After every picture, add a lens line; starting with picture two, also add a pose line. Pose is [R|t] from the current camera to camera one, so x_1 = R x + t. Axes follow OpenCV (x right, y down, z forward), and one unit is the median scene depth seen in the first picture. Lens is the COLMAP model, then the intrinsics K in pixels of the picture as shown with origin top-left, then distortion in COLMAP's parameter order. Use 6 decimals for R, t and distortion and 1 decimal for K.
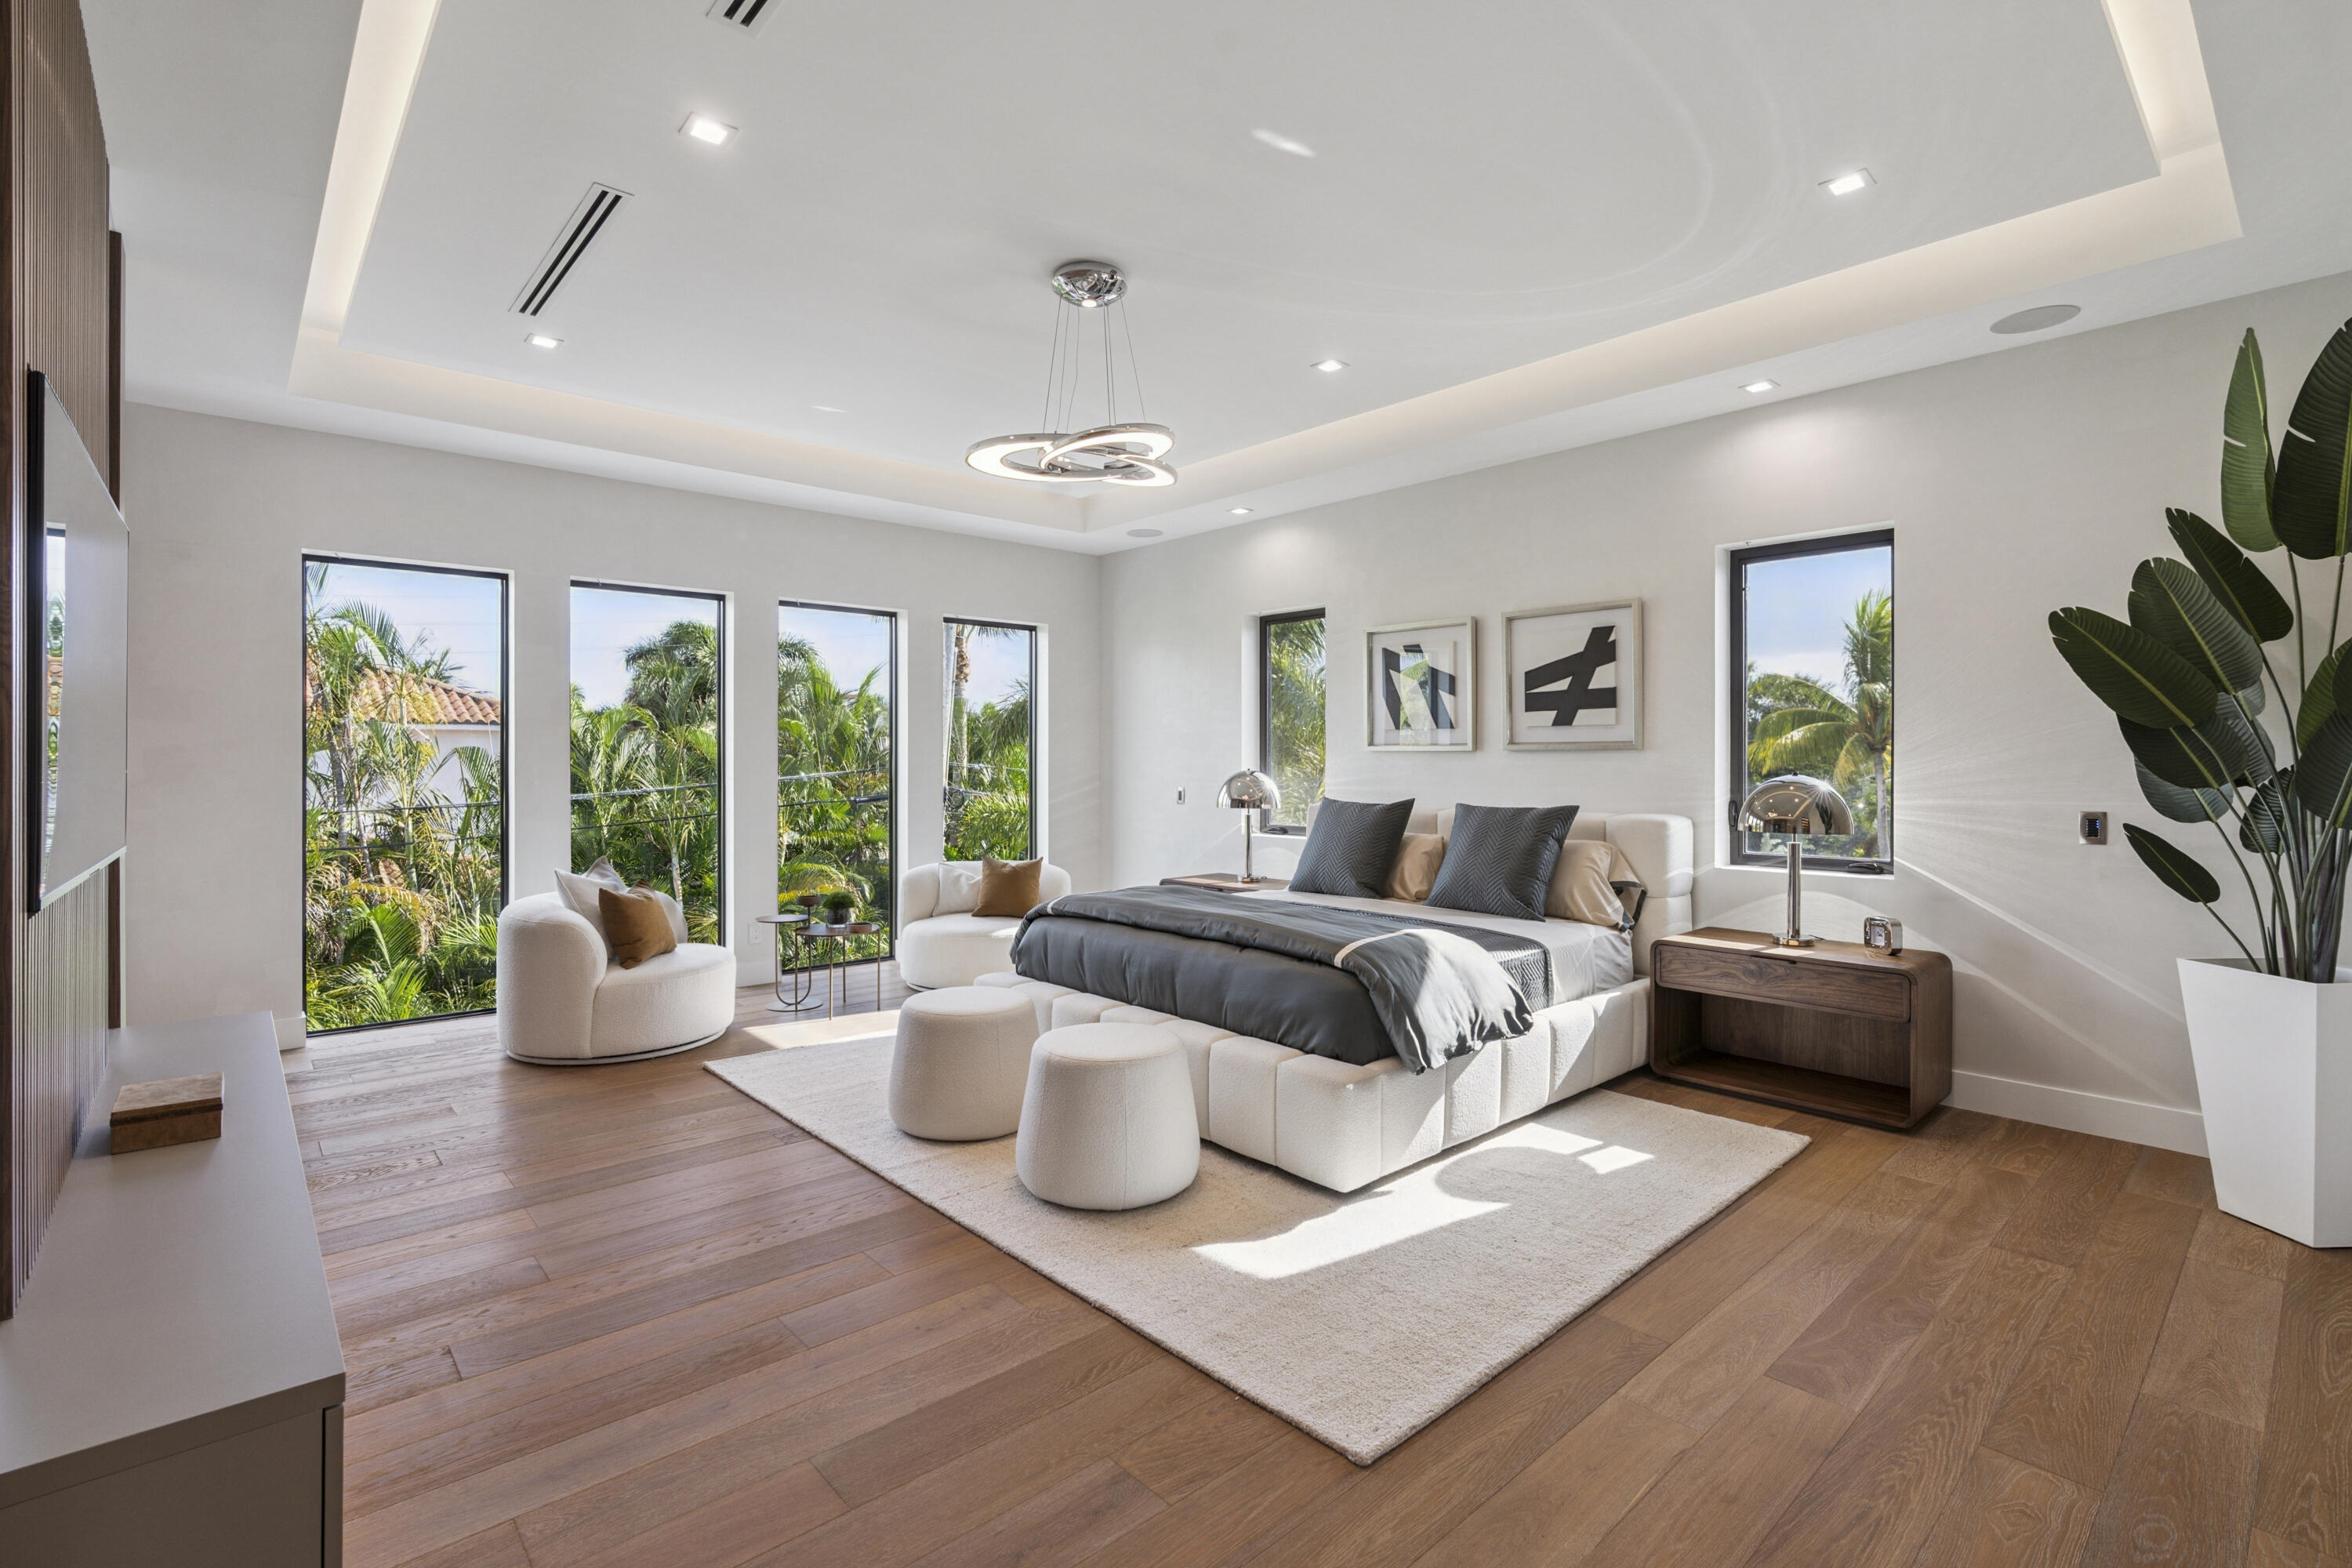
lens RADIAL K [[1061.4, 0, 1139.8], [0, 1061.4, 762.4], [0, 0, 1]] dist [0.002850, 0.000735]
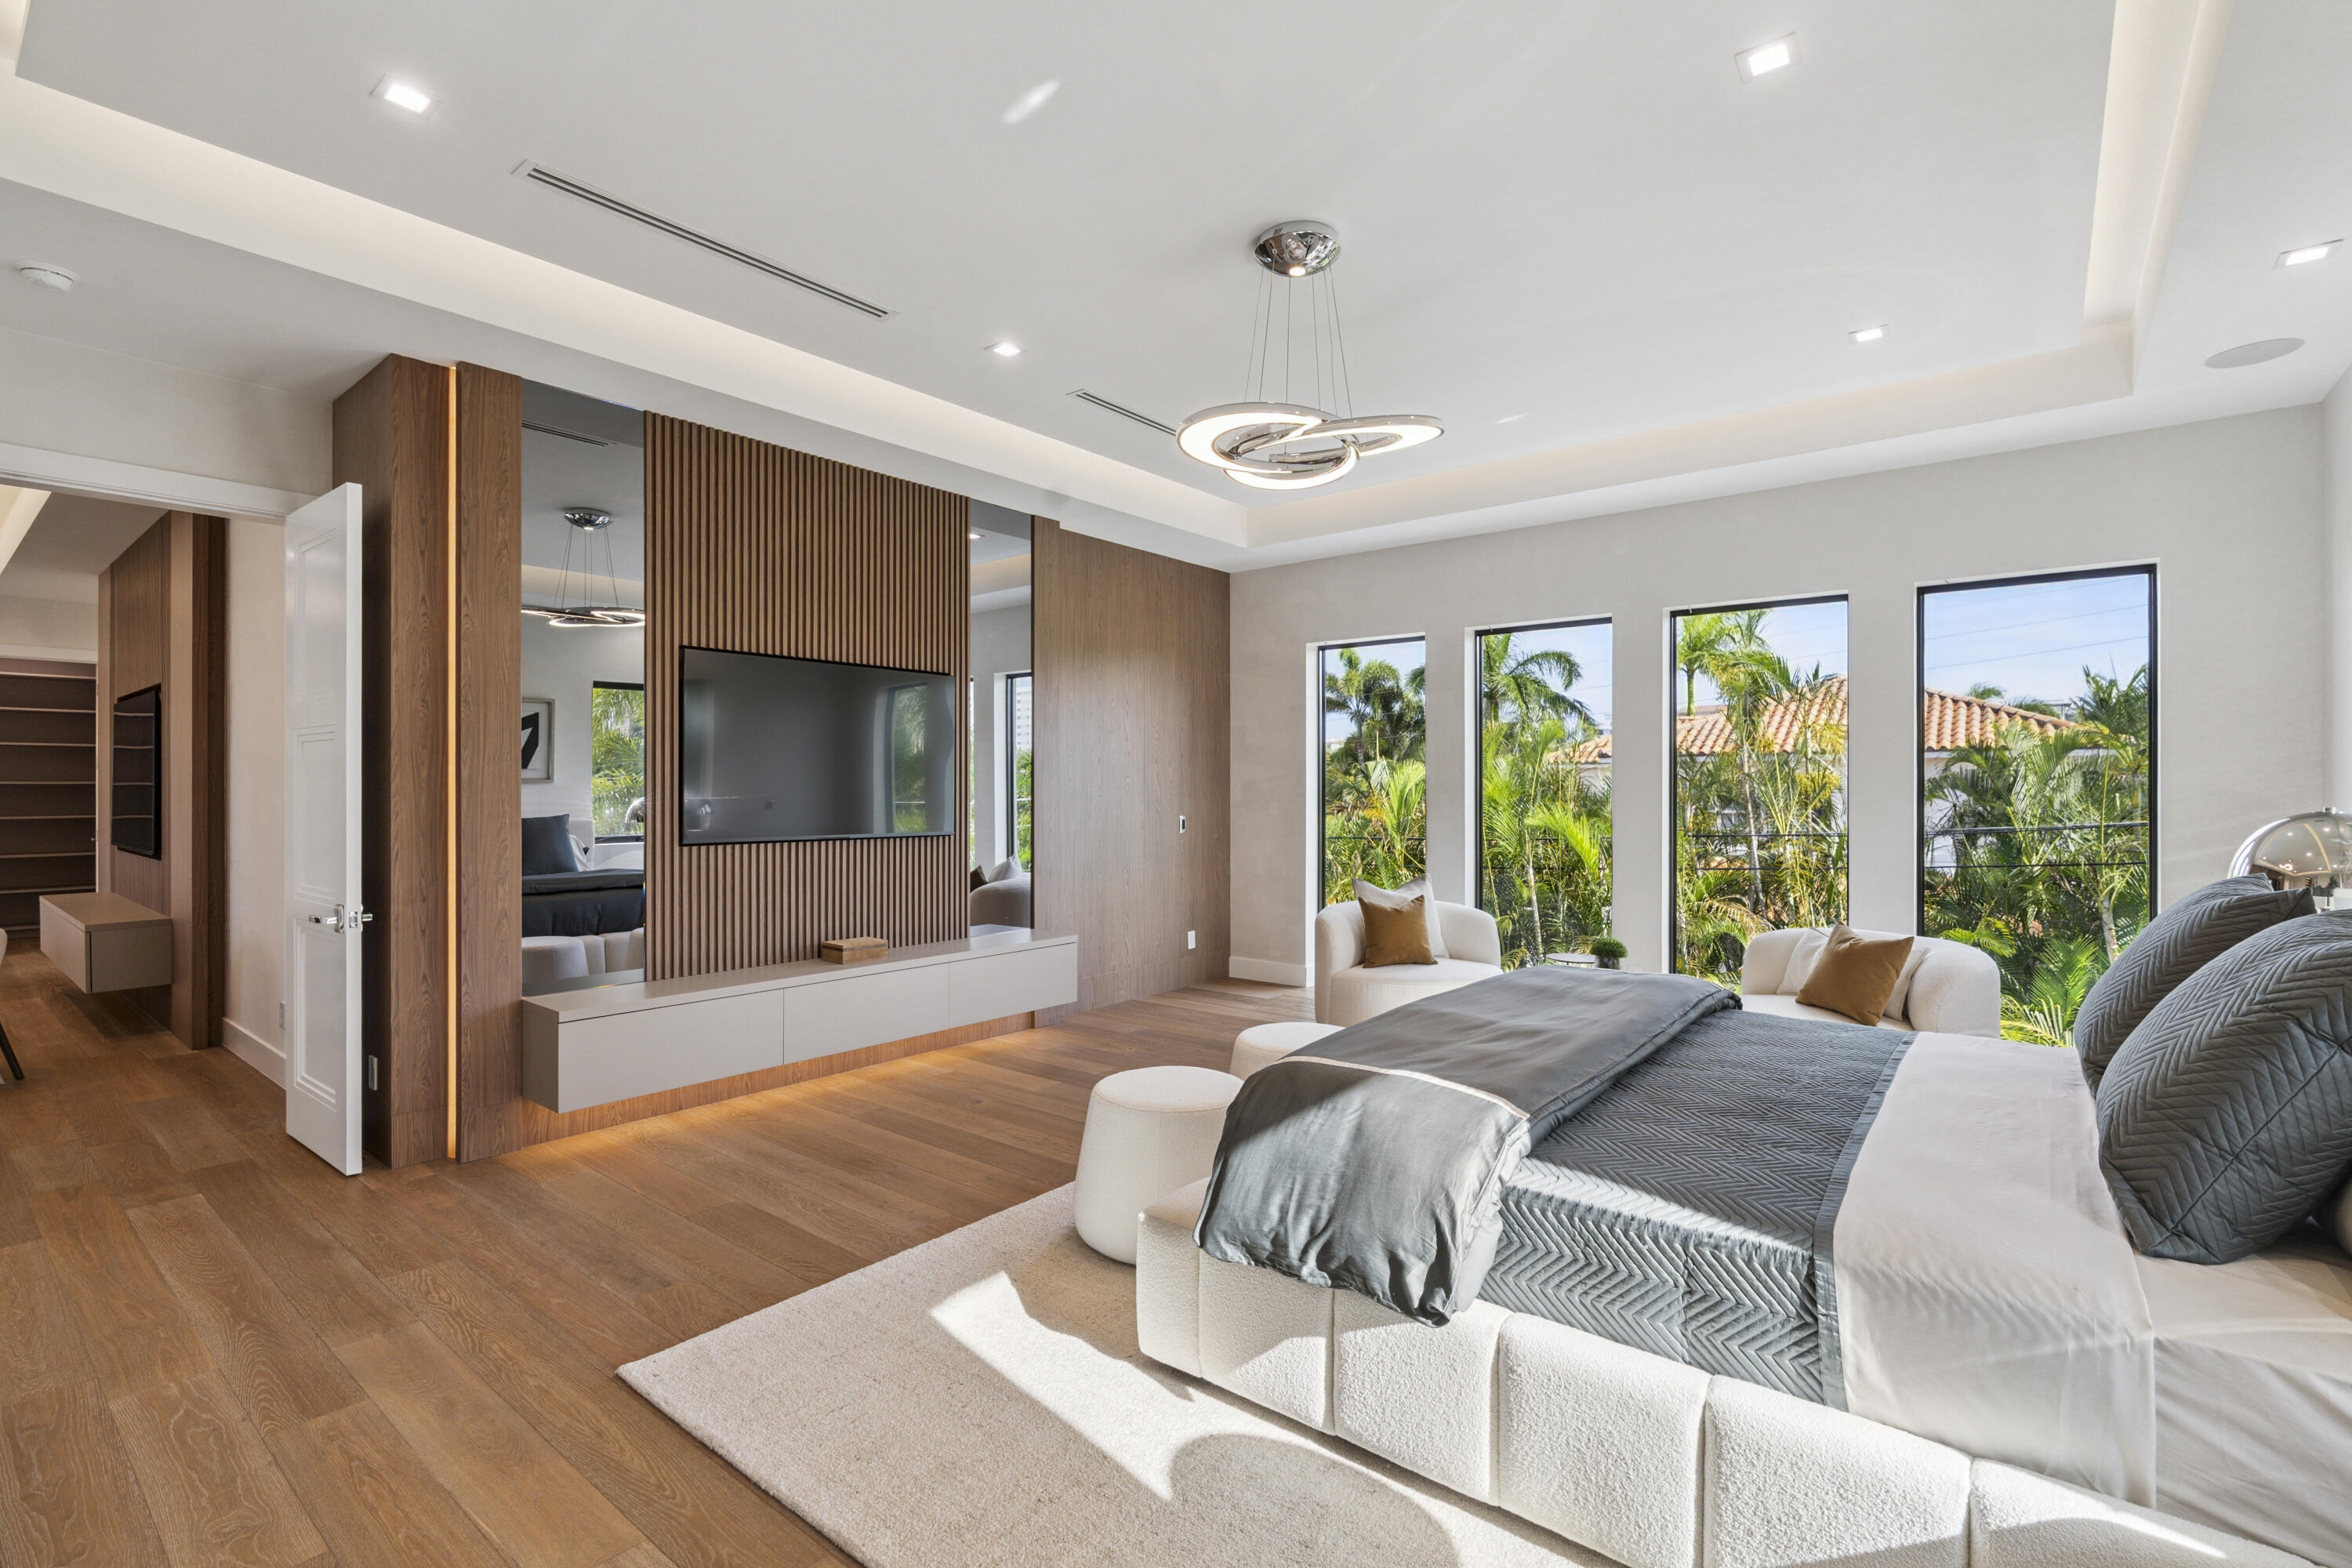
lens RADIAL K [[1054.7, 0, 1176.0], [0, 1054.7, 784.0], [0, 0, 1]] dist [0.001685, 0.000215]
pose [[0.178336, -0.005023, -0.983957, 0.926973], [0.000735, 0.999987, -0.004972, -0.002505], [0.983969, 0.000164, 0.178337, 0.864810]]
